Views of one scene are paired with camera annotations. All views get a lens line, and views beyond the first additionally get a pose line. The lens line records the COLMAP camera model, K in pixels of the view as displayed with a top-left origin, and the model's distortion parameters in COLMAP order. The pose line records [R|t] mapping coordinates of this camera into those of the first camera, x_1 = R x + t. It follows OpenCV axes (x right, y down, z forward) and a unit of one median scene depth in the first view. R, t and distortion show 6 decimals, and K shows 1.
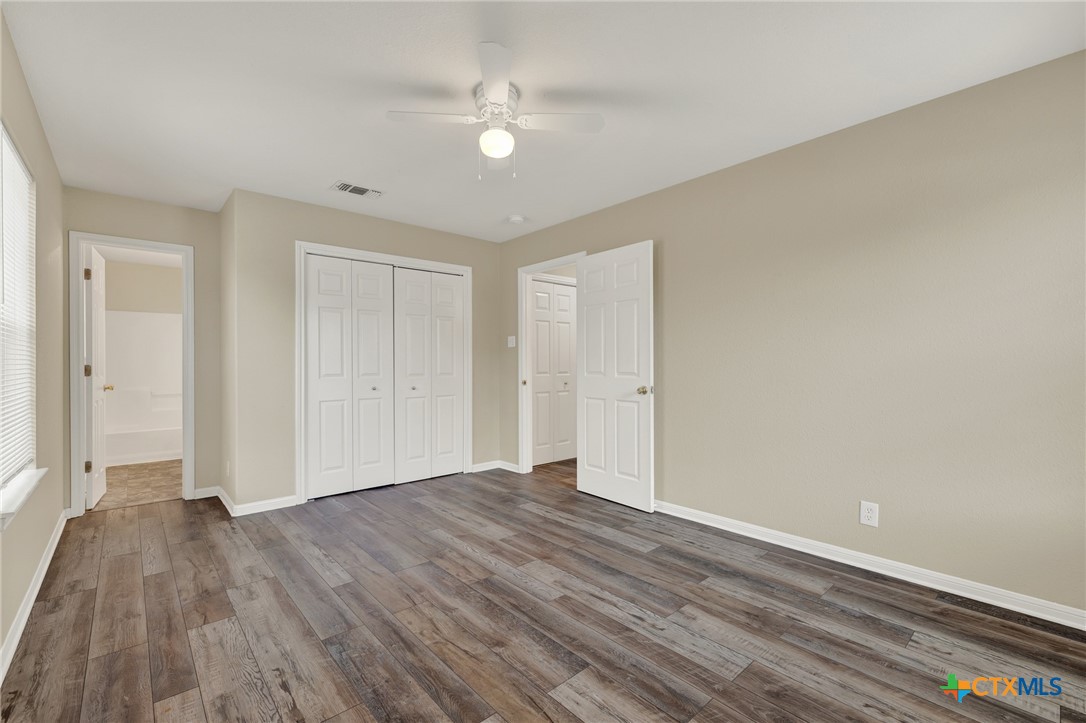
lens RADIAL K [[462.7, 0, 538.0], [0, 462.7, 359.6], [0, 0, 1]] dist [-0.049297, 0.017062]
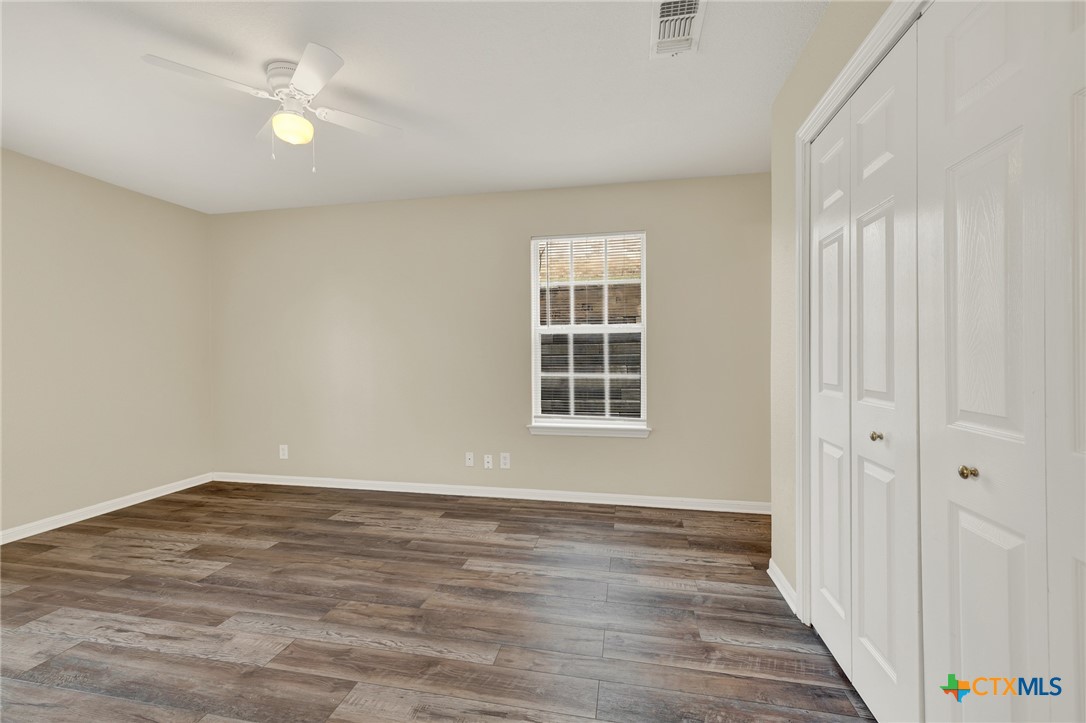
lens RADIAL K [[462.3, 0, 532.6], [0, 462.3, 359.4], [0, 0, 1]] dist [0.002130, 0.000183]
pose [[-0.802328, 0.011129, -0.596779, 0.096182], [0.008021, 0.999937, 0.007863, 0.004025], [0.596829, 0.001522, -0.802367, 2.072760]]
